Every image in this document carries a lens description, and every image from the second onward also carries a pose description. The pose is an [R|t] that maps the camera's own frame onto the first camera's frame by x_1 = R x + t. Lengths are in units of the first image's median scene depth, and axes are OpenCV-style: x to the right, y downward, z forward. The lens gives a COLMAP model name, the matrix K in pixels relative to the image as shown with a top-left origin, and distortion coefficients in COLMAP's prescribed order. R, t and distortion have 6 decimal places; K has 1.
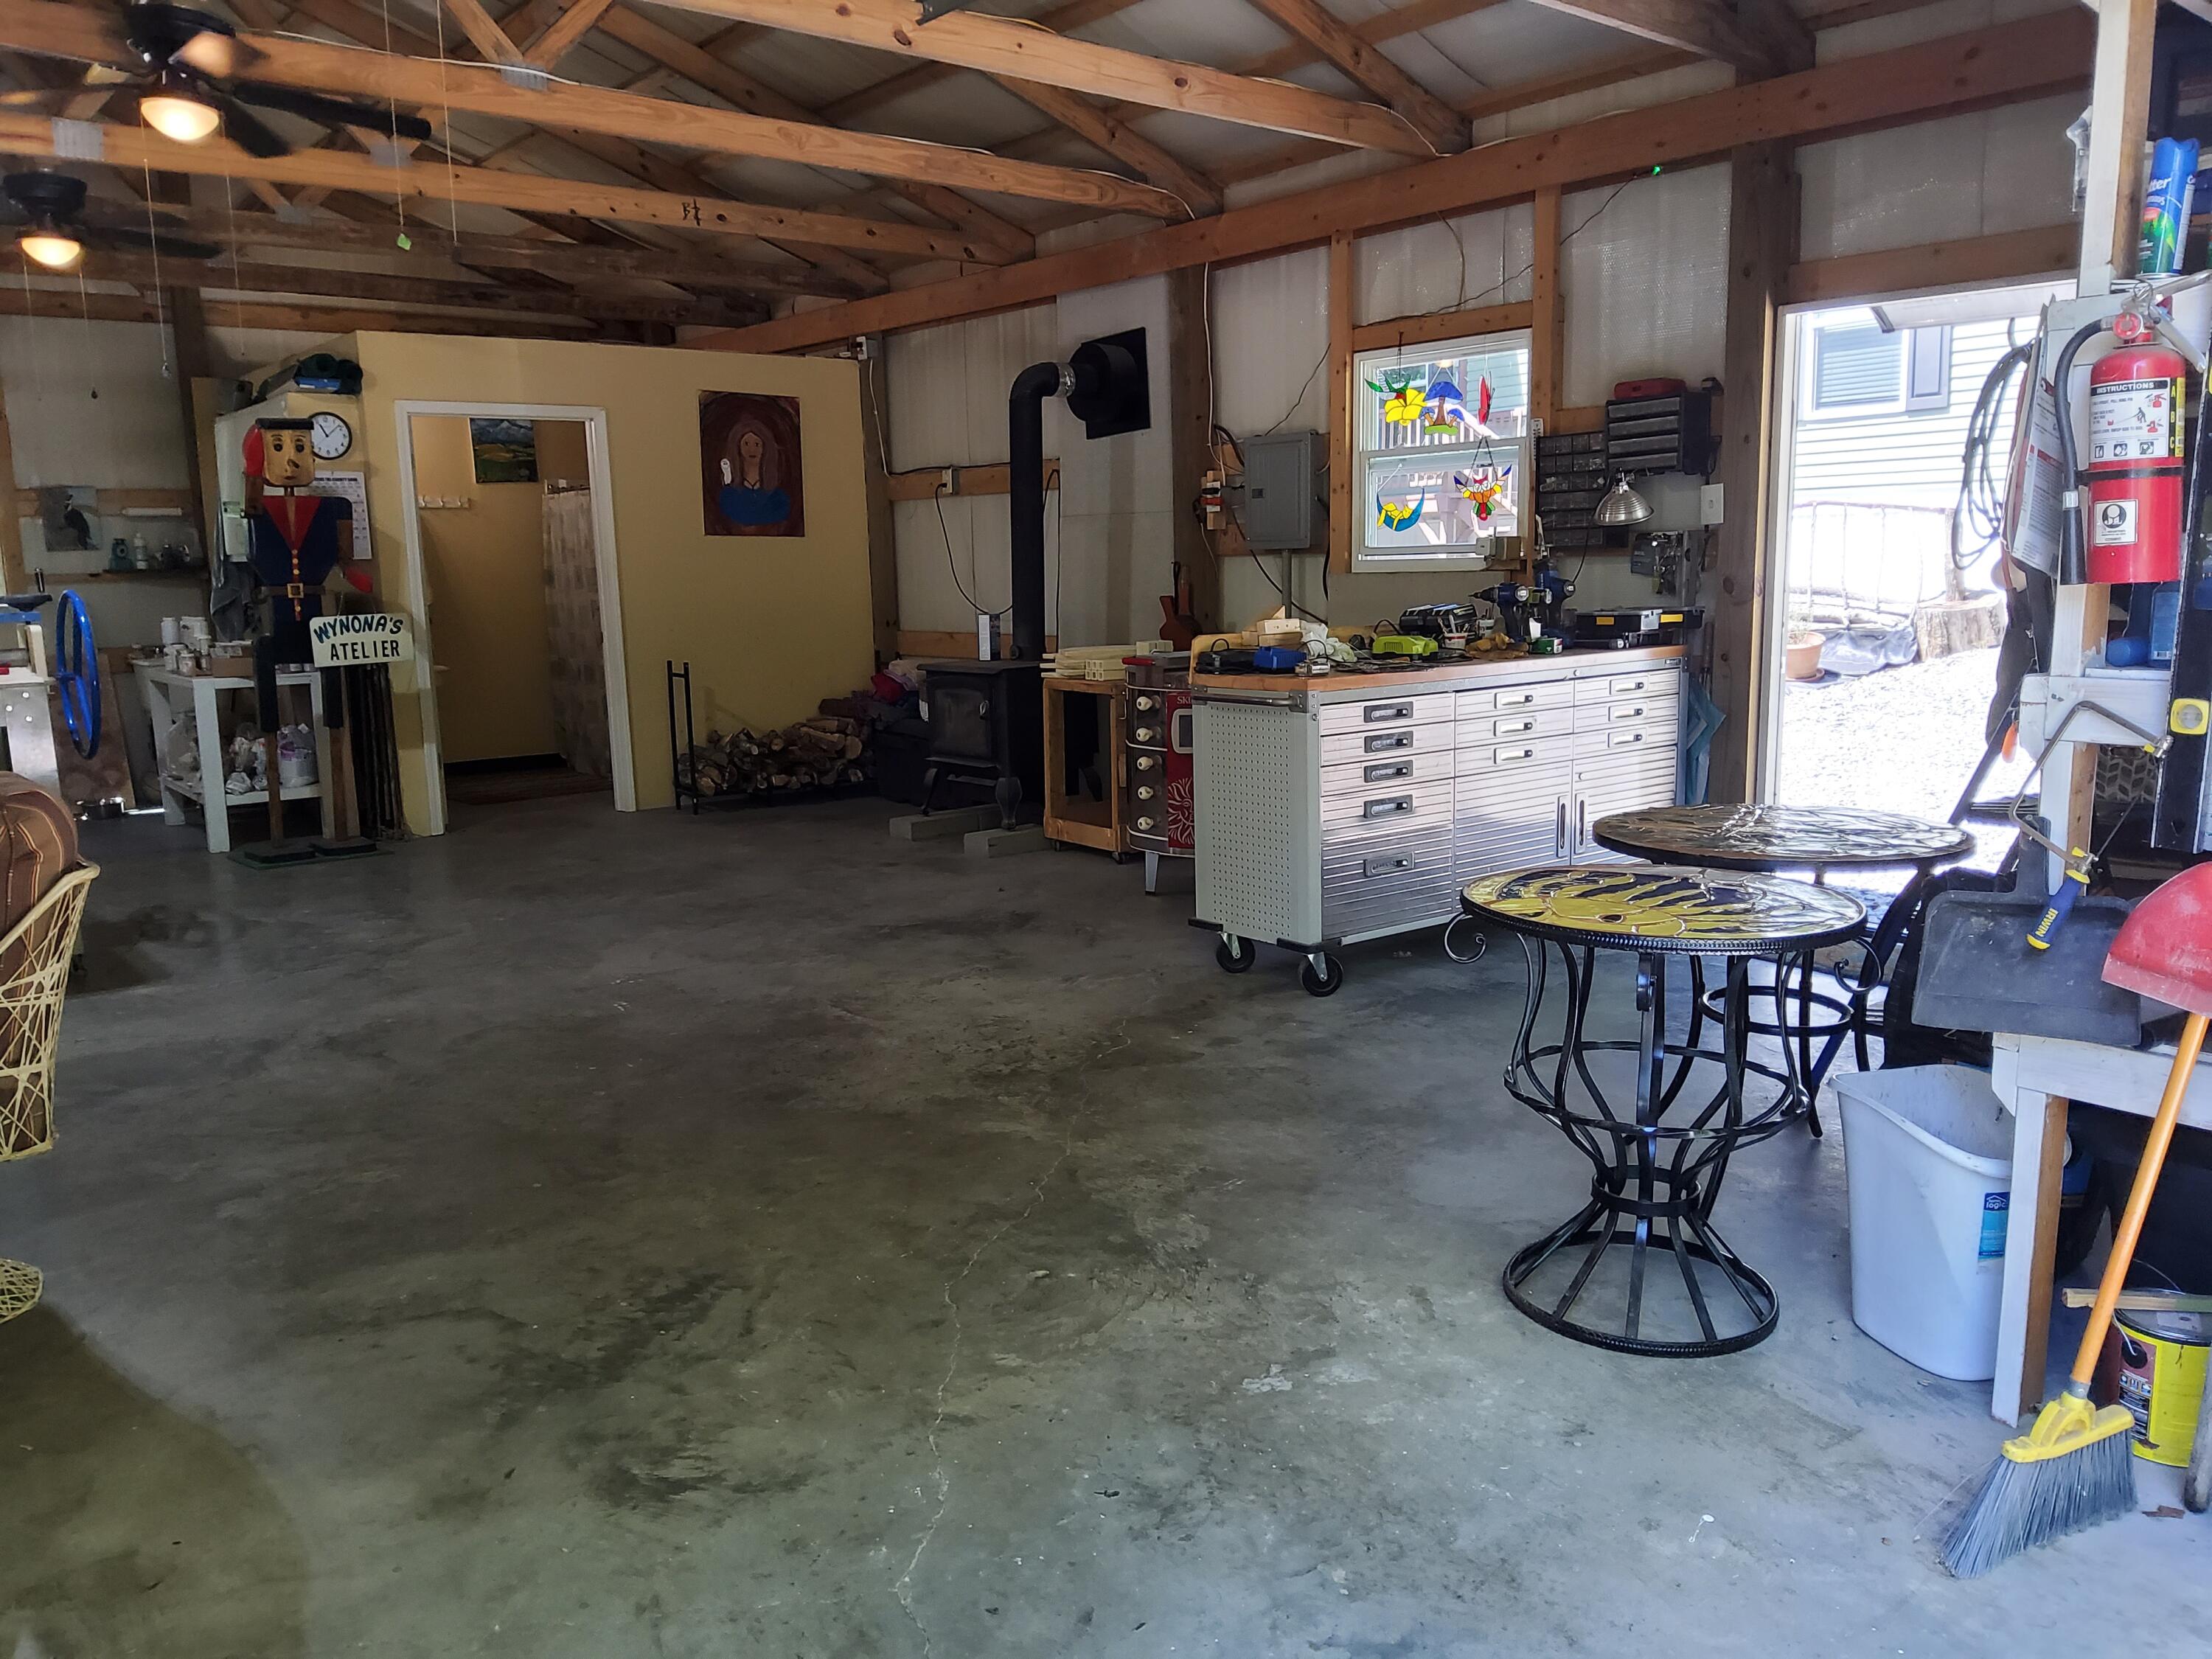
lens RADIAL K [[1654.4, 0, 1090.8], [0, 1654.4, 836.4], [0, 0, 1]] dist [0.067139, -0.111078]
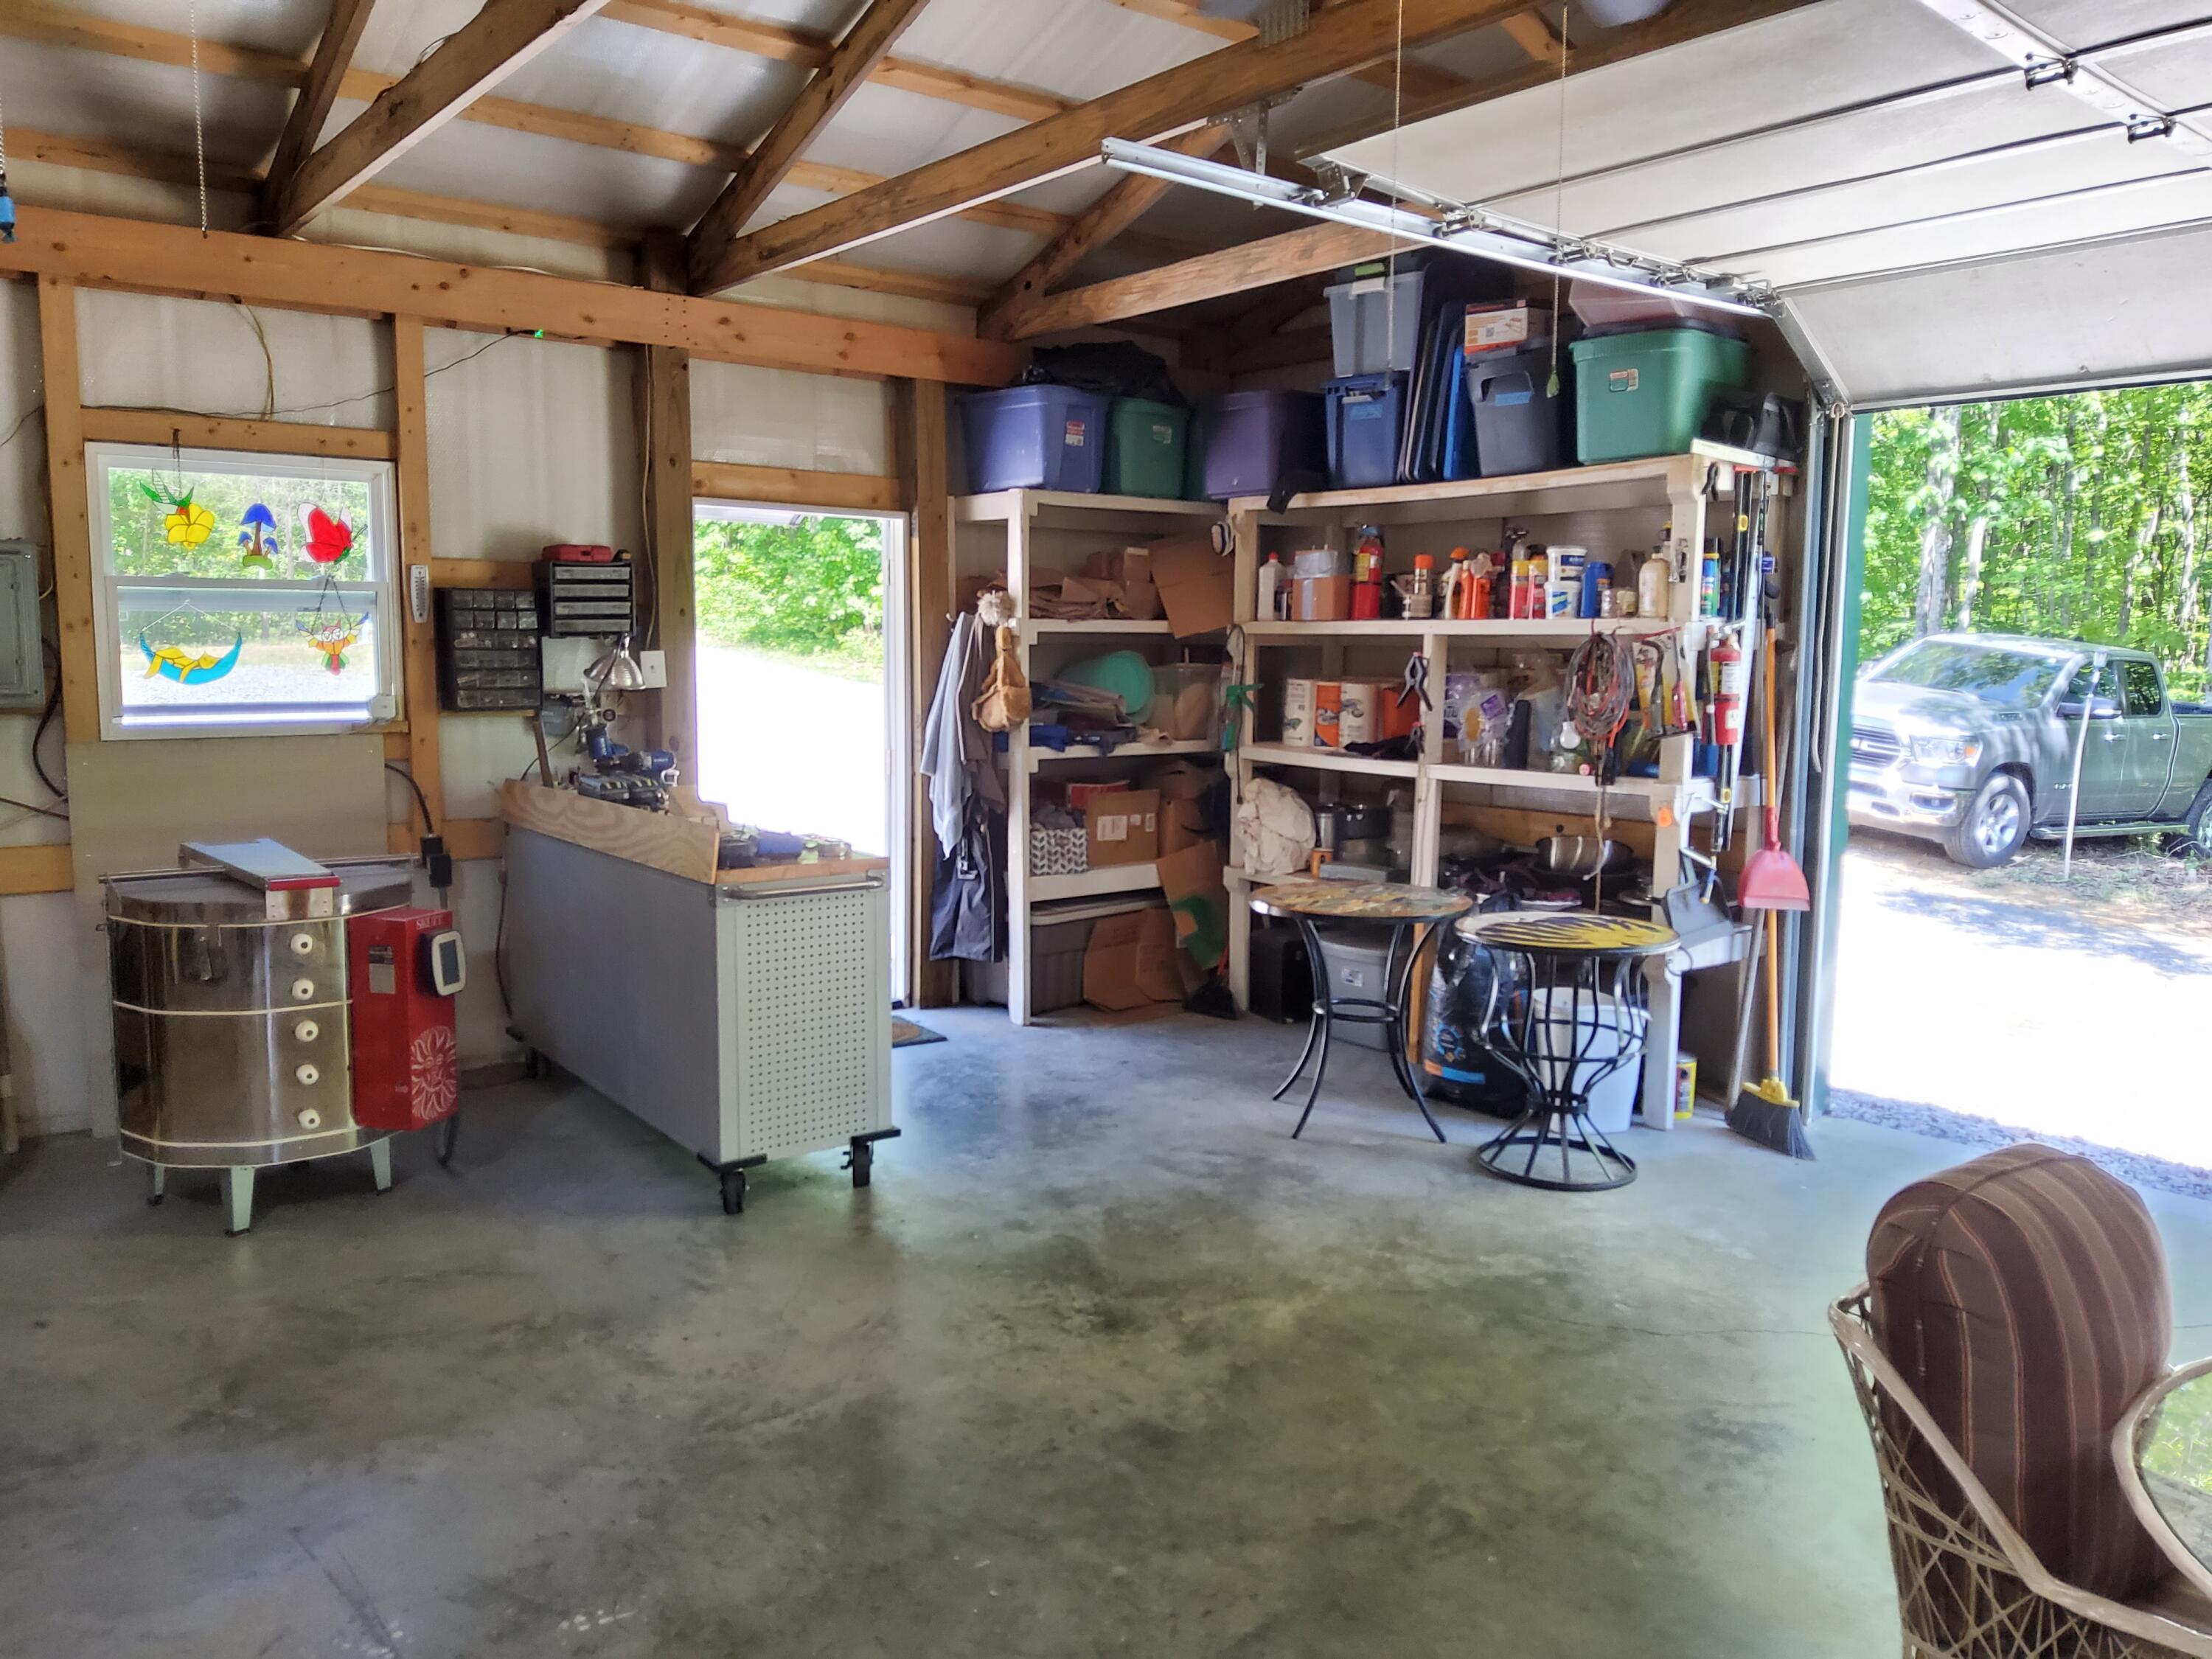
lens RADIAL K [[1654.4, 0, 1090.8], [0, 1654.4, 836.4], [0, 0, 1]] dist [0.067139, -0.111078]
pose [[0.025493, -0.103311, 0.994322, -0.509810], [0.153897, 0.983194, 0.098209, -0.113344], [-0.987758, 0.150520, 0.040964, 0.508630]]
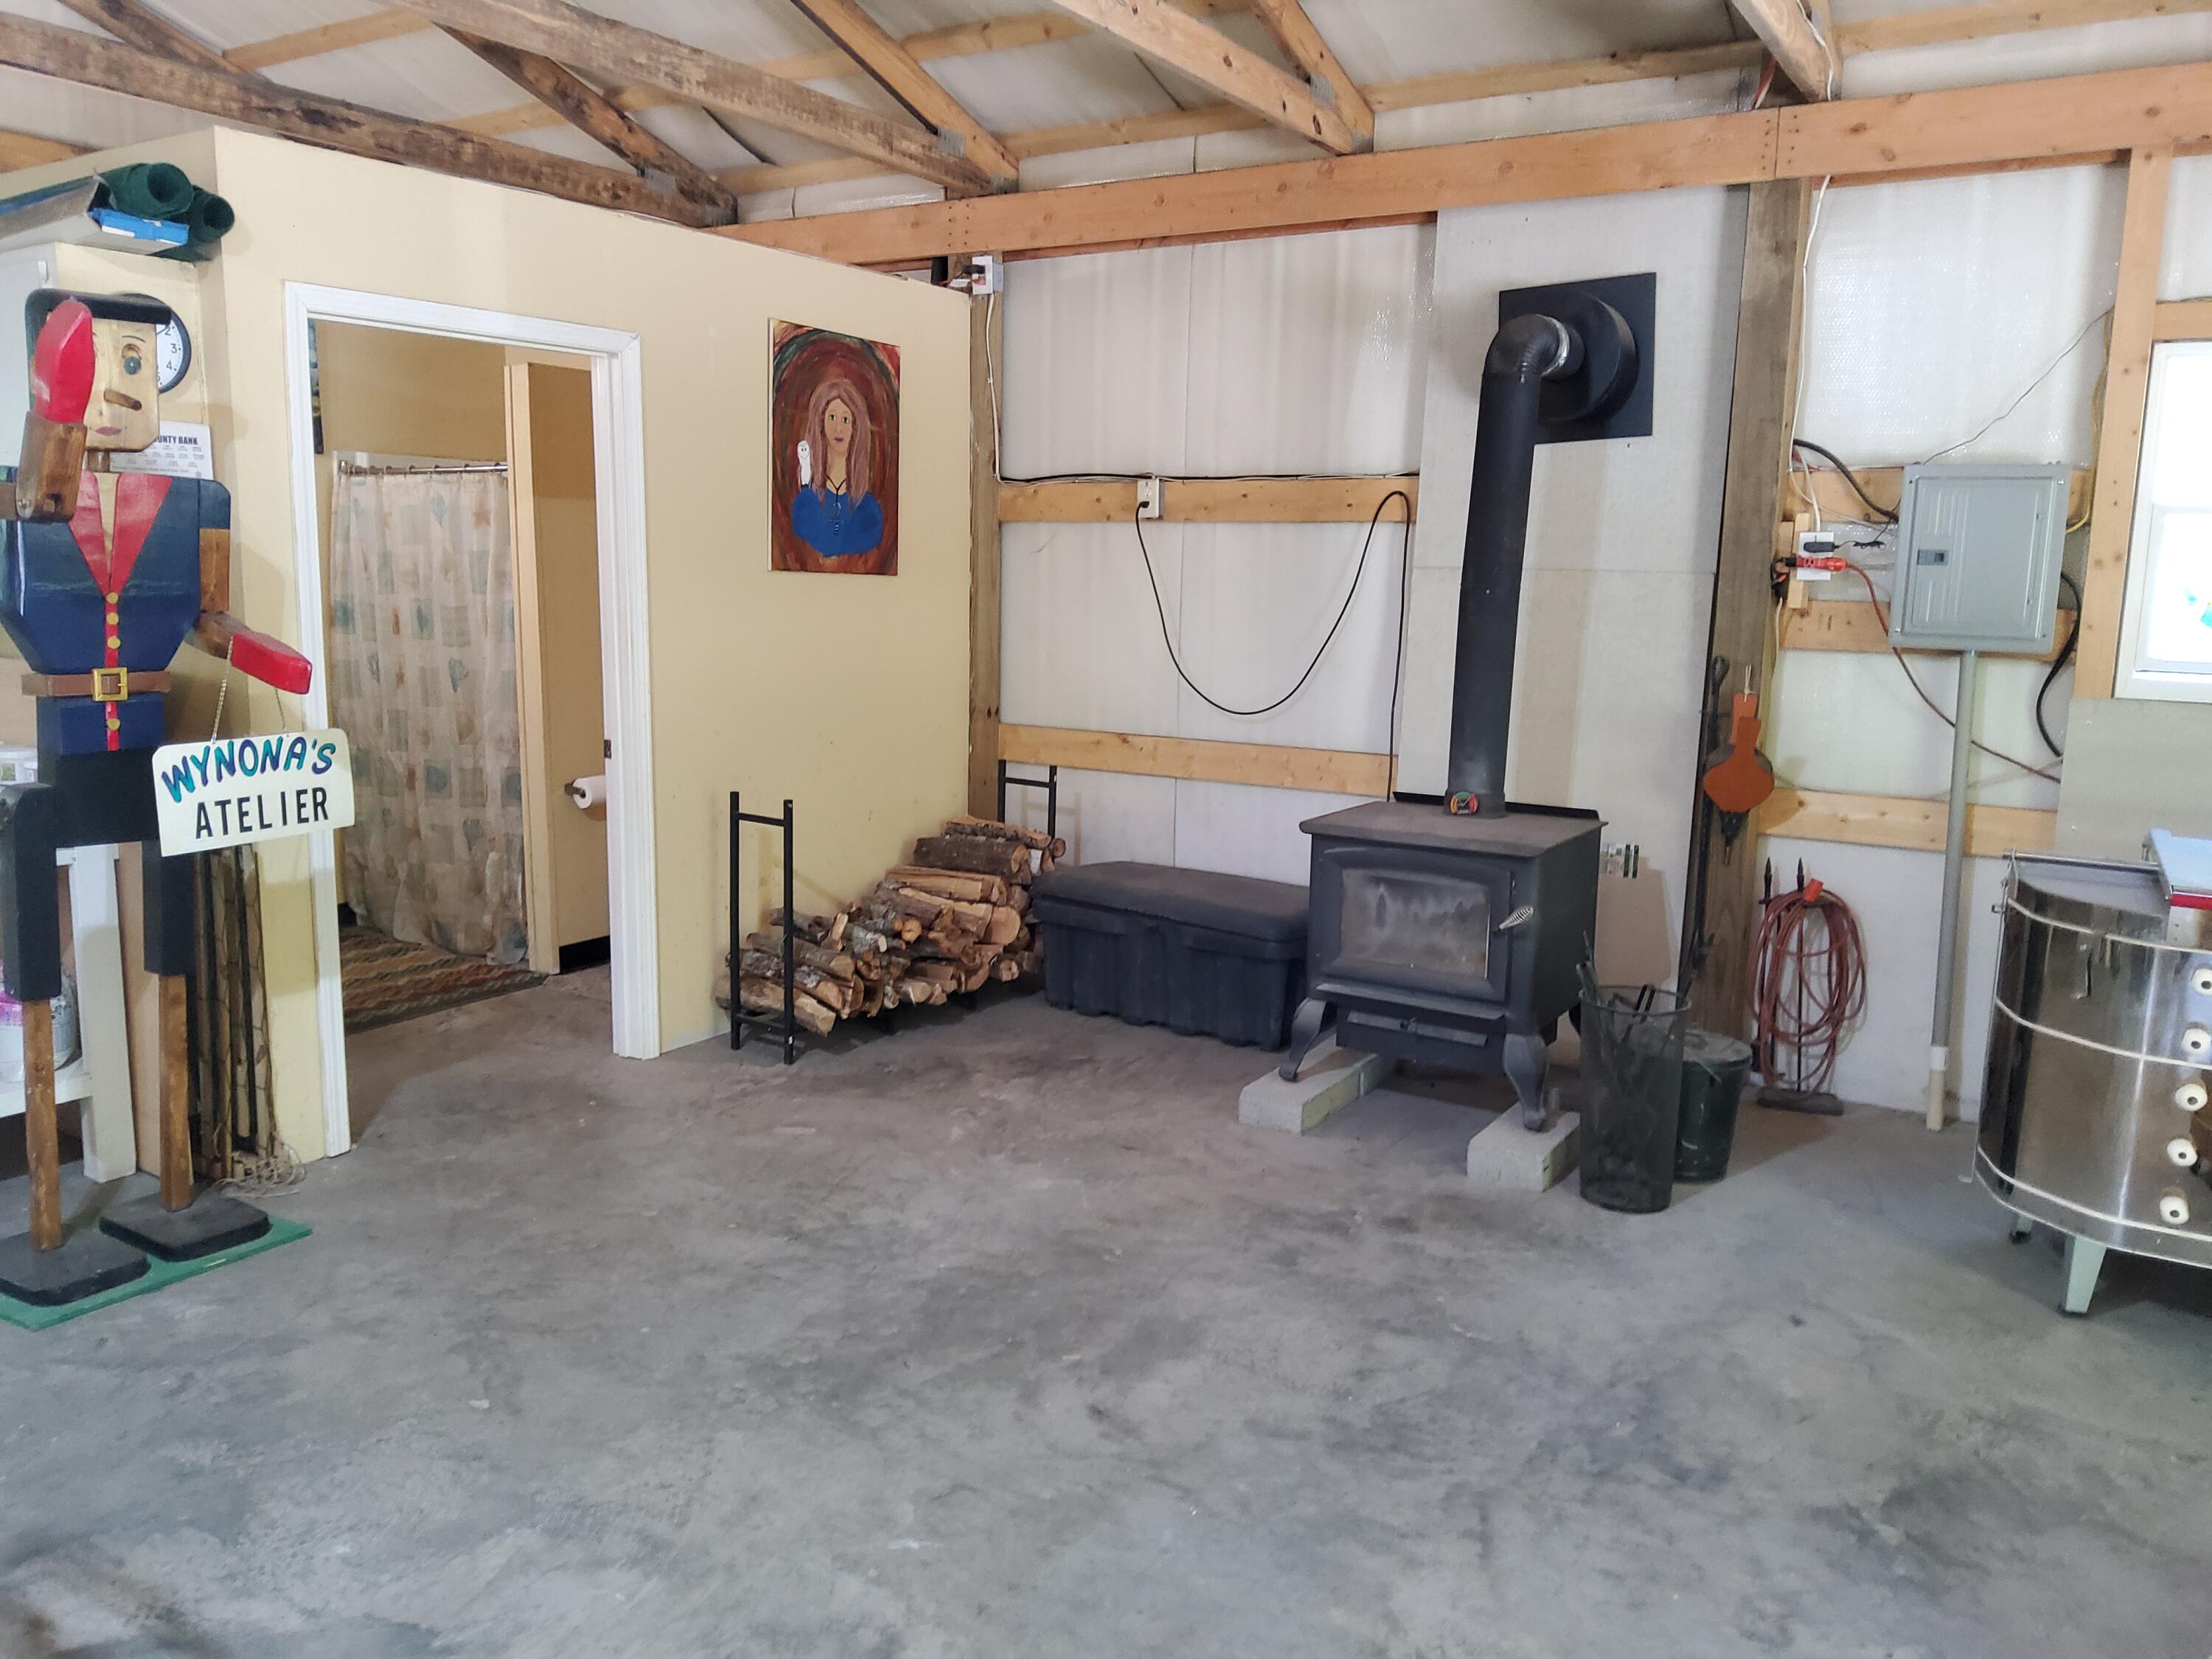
lens RADIAL K [[1654.4, 0, 1090.8], [0, 1654.4, 836.4], [0, 0, 1]] dist [0.067139, -0.111078]
pose [[0.949489, -0.010156, 0.313637, -0.365470], [0.010838, 0.999941, -0.000430, -0.102899], [-0.313614, 0.003807, 0.949543, 0.491567]]
